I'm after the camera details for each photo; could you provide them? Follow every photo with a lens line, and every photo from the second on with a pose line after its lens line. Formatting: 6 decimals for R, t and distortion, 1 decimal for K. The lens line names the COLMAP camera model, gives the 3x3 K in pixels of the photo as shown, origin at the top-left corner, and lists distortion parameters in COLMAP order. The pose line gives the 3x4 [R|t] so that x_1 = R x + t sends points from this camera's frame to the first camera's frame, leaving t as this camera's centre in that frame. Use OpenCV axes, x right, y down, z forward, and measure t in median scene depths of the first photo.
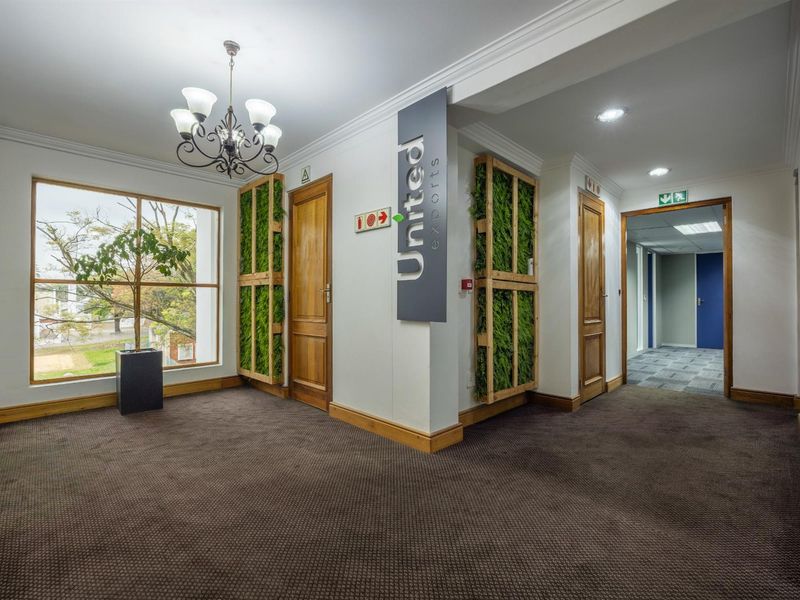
lens RADIAL K [[371.8, 0, 410.8], [0, 371.8, 288.2], [0, 0, 1]] dist [-0.002076, -0.000492]
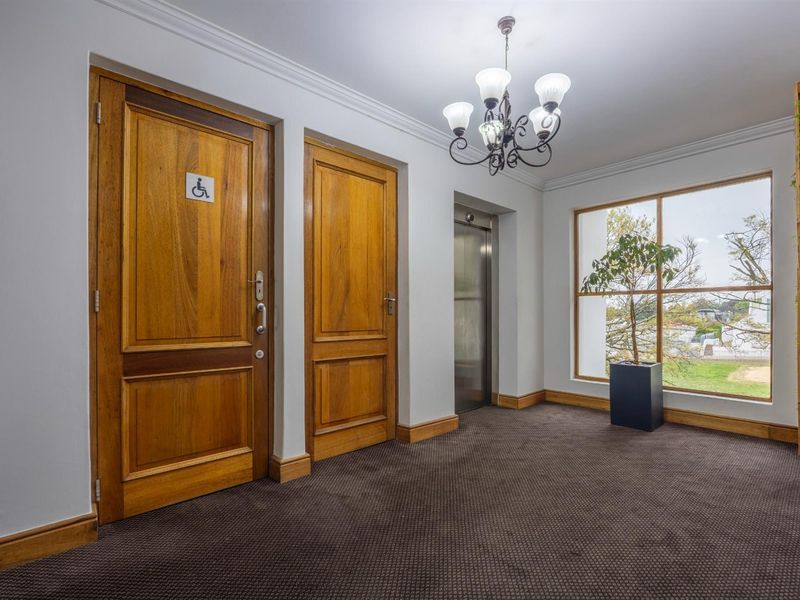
lens RADIAL K [[385.8, 0, 424.4], [0, 385.8, 303.6], [0, 0, 1]] dist [-0.002442, -0.000440]
pose [[-0.044375, -0.025210, -0.998697, 0.284326], [0.040431, 0.998817, -0.027009, 0.024332], [0.998196, -0.041577, -0.043303, 0.535154]]
